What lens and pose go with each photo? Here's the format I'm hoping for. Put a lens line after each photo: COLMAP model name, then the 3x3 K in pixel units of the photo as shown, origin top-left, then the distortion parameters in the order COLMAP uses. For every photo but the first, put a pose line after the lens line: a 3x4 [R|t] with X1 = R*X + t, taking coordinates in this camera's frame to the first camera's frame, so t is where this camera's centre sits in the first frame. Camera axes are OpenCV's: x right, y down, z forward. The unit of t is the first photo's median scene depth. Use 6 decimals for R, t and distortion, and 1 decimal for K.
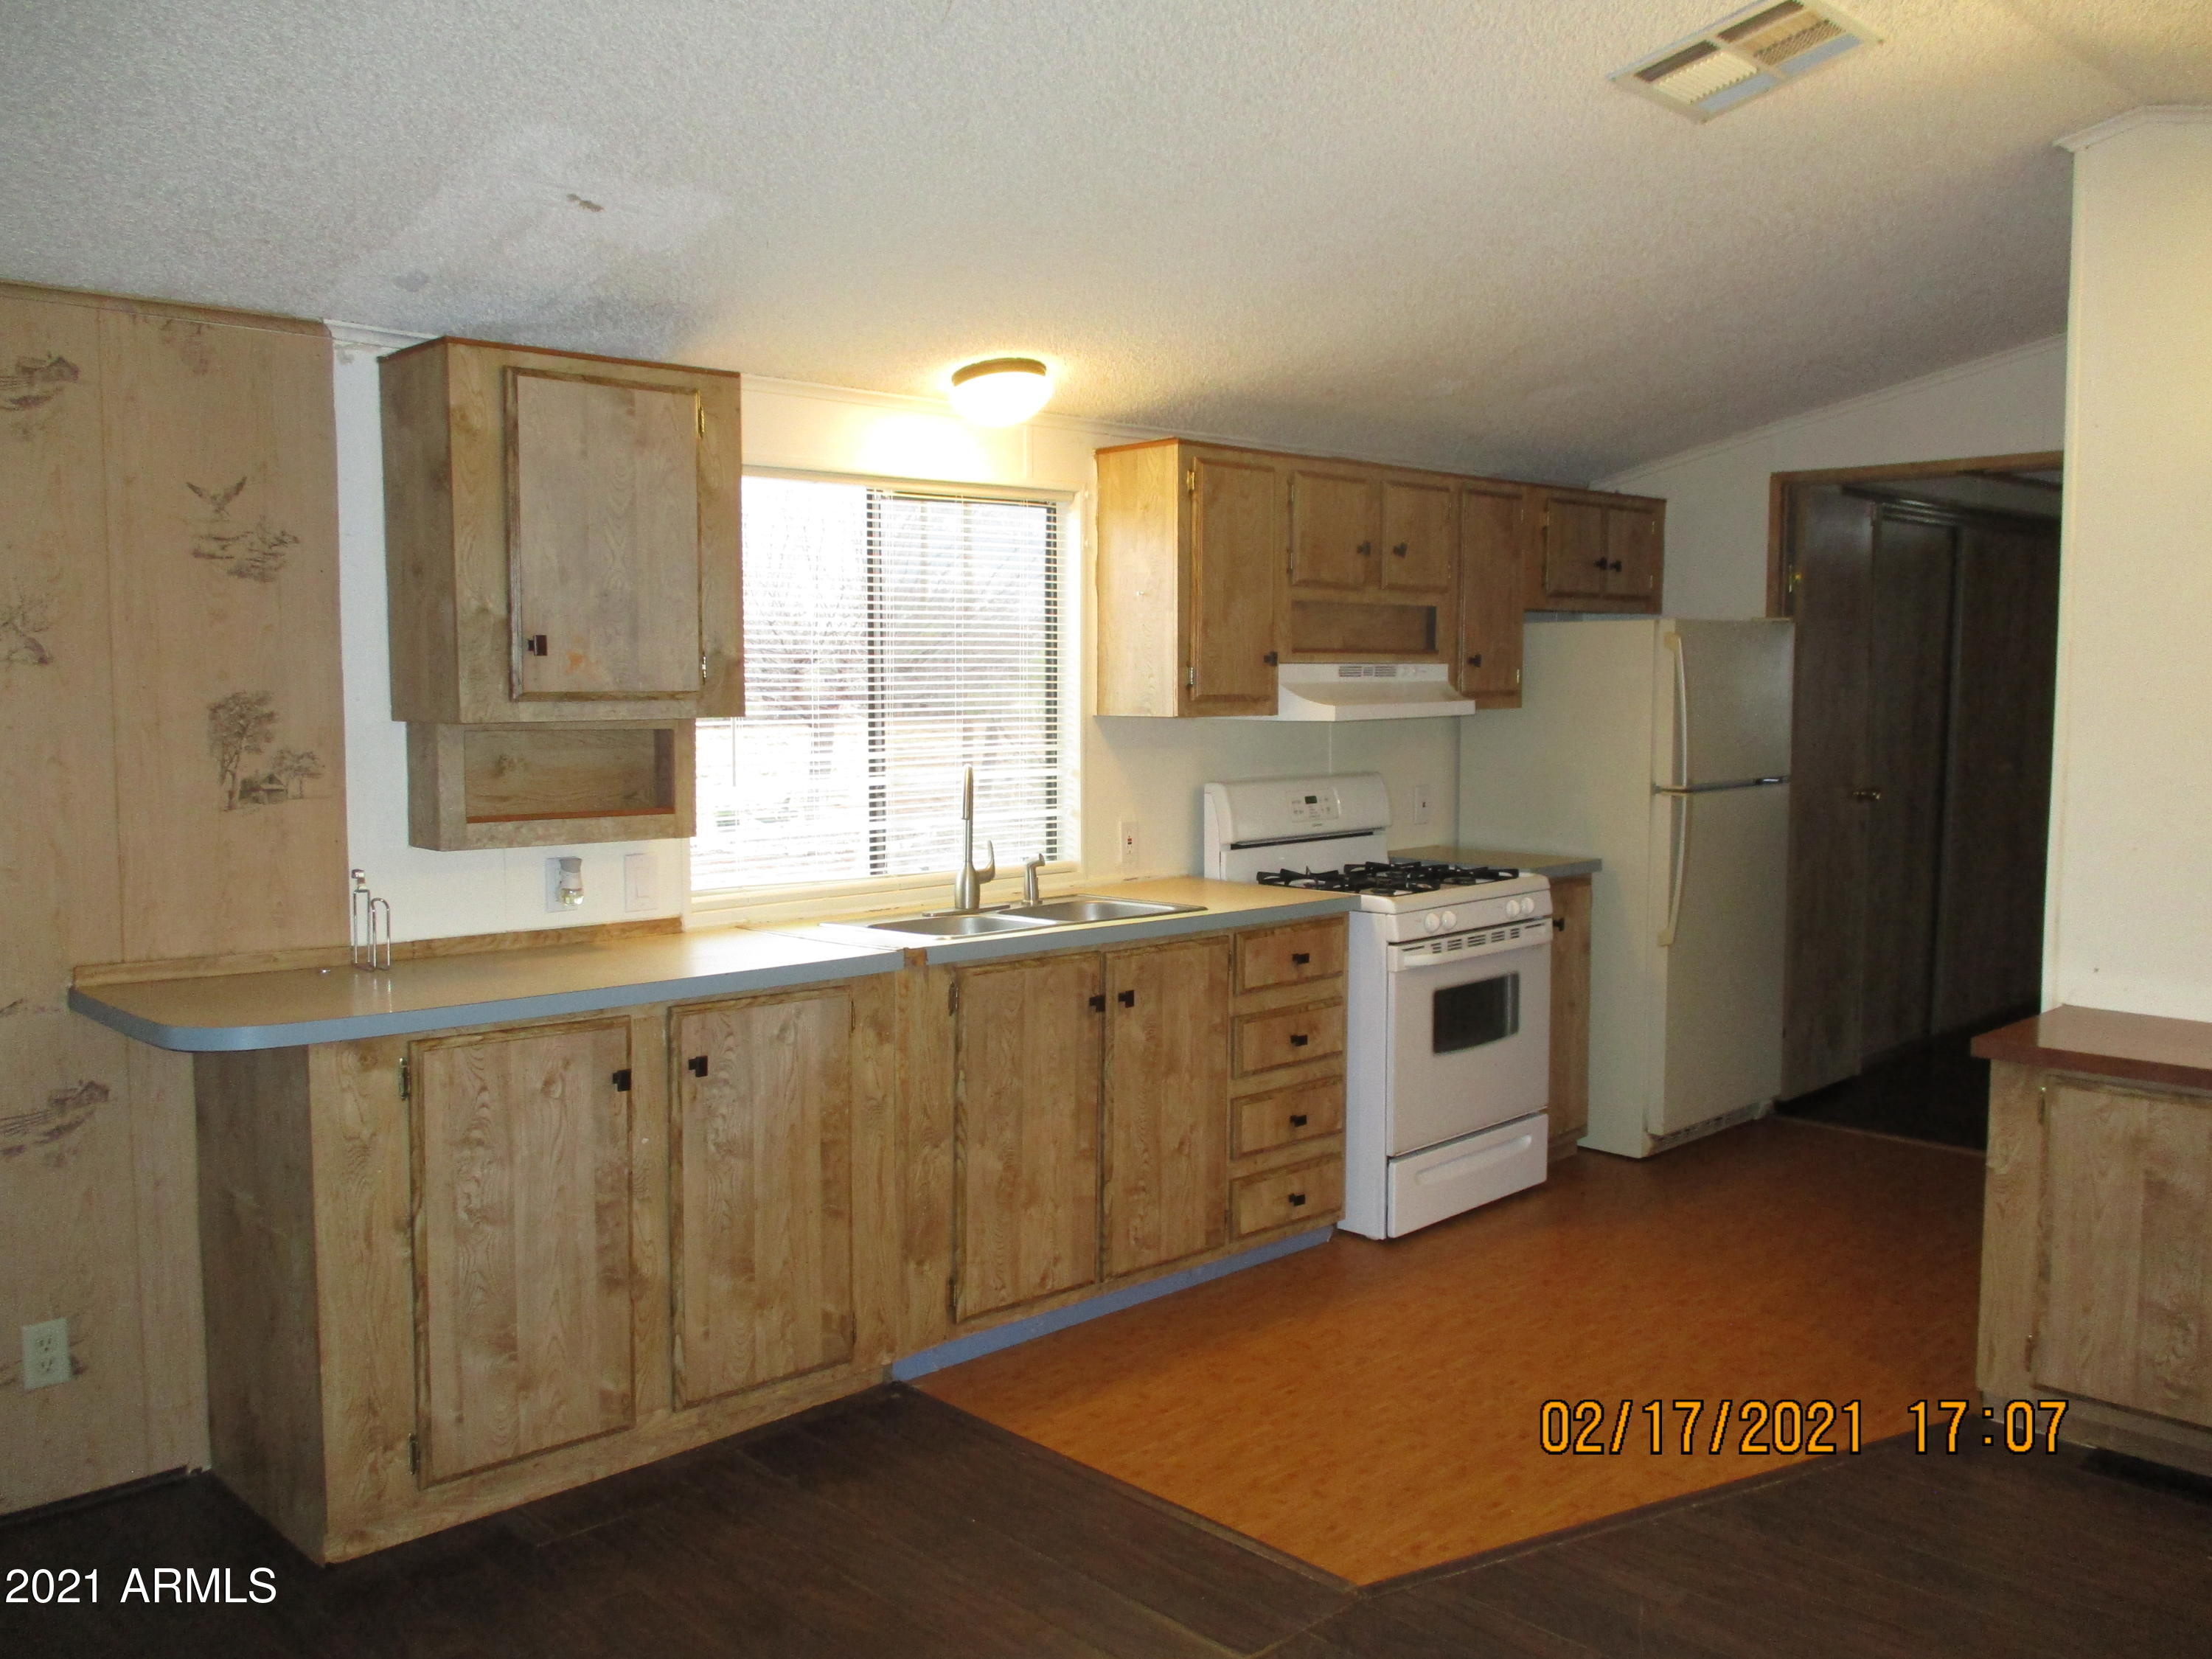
lens RADIAL K [[1847.4, 0, 1112.3], [0, 1847.4, 848.6], [0, 0, 1]] dist [-0.035386, 0.015914]
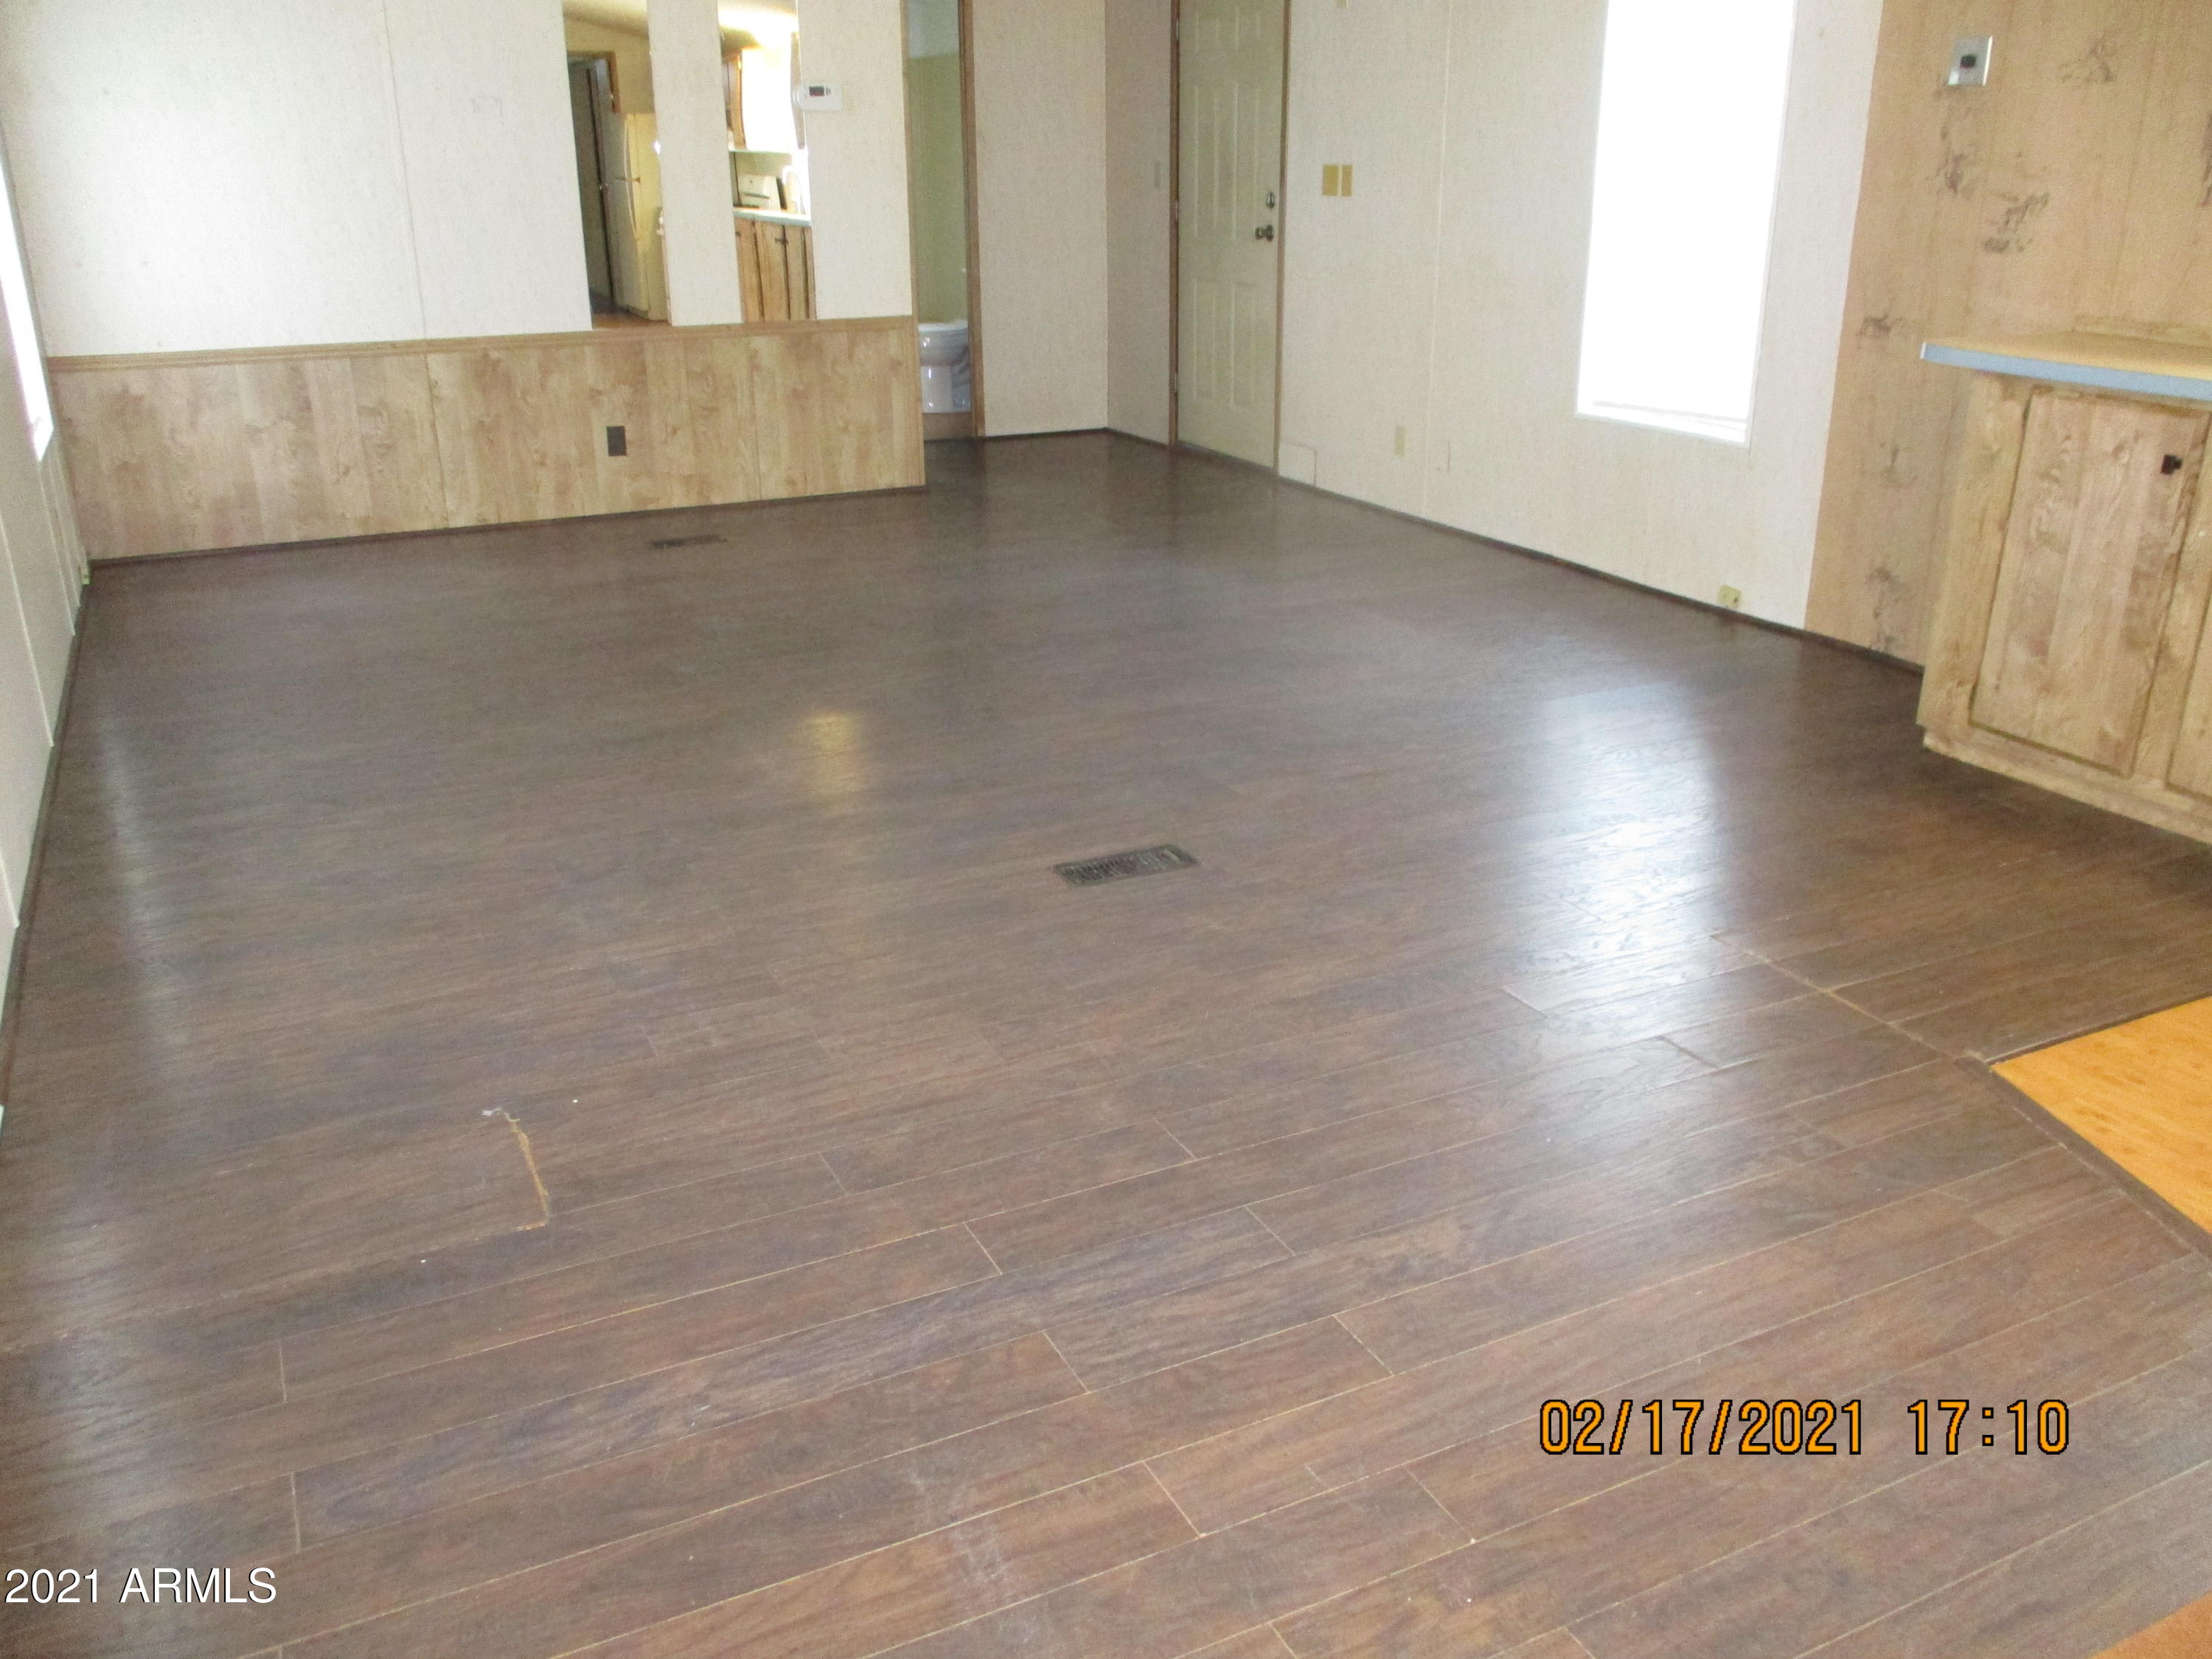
lens RADIAL K [[1847.4, 0, 1112.3], [0, 1847.4, 848.6], [0, 0, 1]] dist [-0.035386, 0.015914]
pose [[-0.313447, 0.336475, -0.887995, 1.034830], [-0.080717, 0.922295, 0.377963, -0.027610], [0.946169, 0.190148, -0.261932, 0.754189]]
